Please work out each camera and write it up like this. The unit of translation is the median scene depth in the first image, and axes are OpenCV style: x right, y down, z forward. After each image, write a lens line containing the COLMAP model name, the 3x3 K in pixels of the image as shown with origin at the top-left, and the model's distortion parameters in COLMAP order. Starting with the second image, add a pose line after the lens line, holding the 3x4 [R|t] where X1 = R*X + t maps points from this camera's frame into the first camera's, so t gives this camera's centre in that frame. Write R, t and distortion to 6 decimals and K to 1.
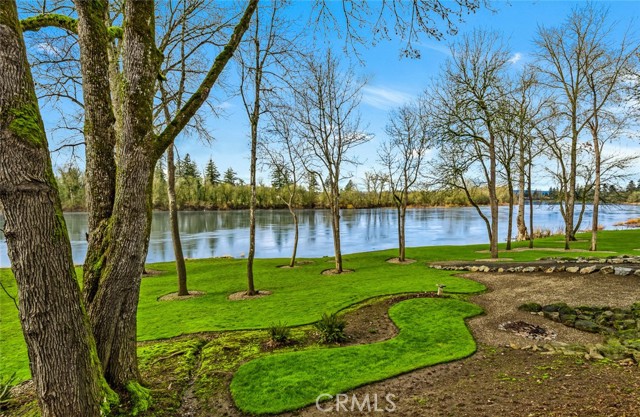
lens RADIAL K [[291.4, 0, 320.8], [0, 291.4, 212.6], [0, 0, 1]] dist [0.025906, -0.000273]
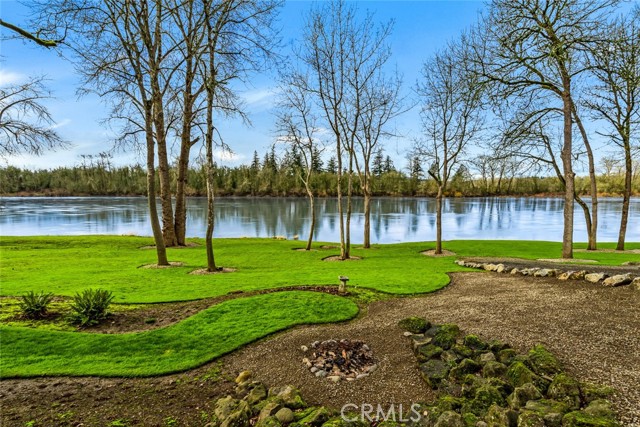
lens RADIAL K [[291.6, 0, 321.8], [0, 291.6, 214.0], [0, 0, 1]] dist [0.040331, -0.021436]
pose [[0.932469, 0.030700, -0.359944, 0.246931], [-0.015007, 0.998814, 0.046313, 0.022409], [0.360939, -0.037783, 0.931824, 0.125086]]
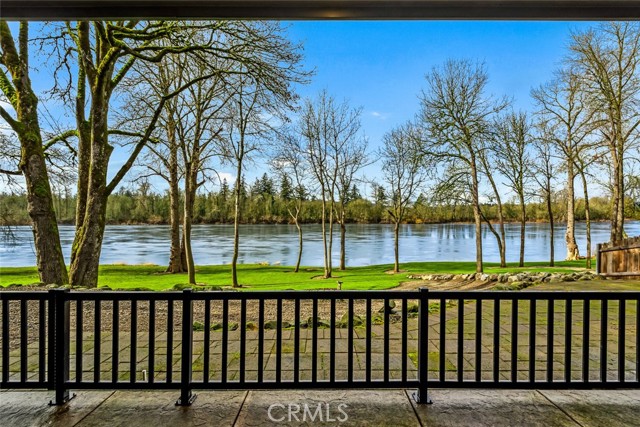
lens RADIAL K [[294.7, 0, 322.2], [0, 294.7, 217.6], [0, 0, 1]] dist [0.033529, -0.018657]
pose [[0.967217, 0.000842, -0.253949, 0.263948], [-0.009057, 0.999473, -0.031181, 0.001632], [0.253789, 0.032458, 0.966715, -0.115824]]
